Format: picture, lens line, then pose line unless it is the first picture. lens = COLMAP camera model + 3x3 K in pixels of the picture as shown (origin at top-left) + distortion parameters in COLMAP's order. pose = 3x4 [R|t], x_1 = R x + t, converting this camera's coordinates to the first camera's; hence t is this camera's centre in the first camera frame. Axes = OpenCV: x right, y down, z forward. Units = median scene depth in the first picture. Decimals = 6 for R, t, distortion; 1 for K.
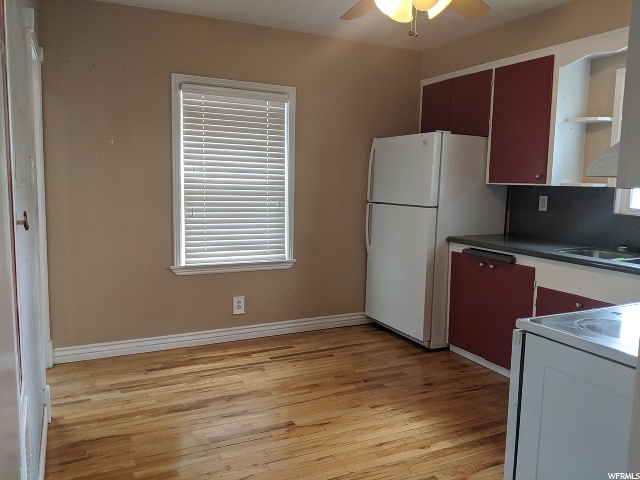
lens RADIAL K [[506.7, 0, 324.1], [0, 506.7, 241.1], [0, 0, 1]] dist [0.038942, -0.072286]
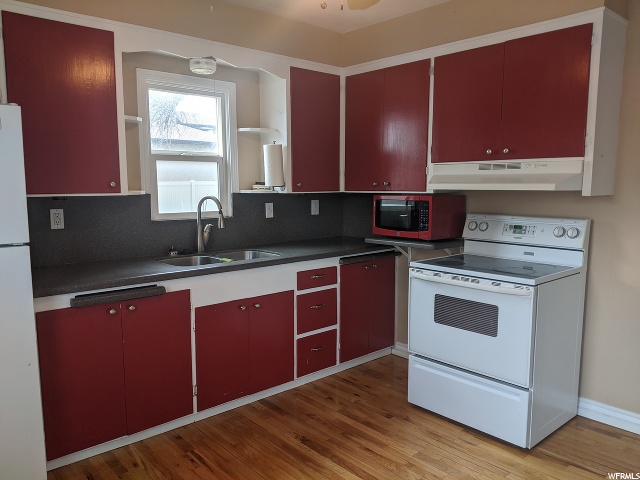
lens RADIAL K [[506.7, 0, 324.1], [0, 506.7, 241.1], [0, 0, 1]] dist [0.038942, -0.072286]
pose [[-0.260651, -0.138765, 0.955408, -0.460927], [0.108023, 0.979210, 0.171693, -0.150439], [-0.959371, 0.147958, -0.240242, 0.950034]]
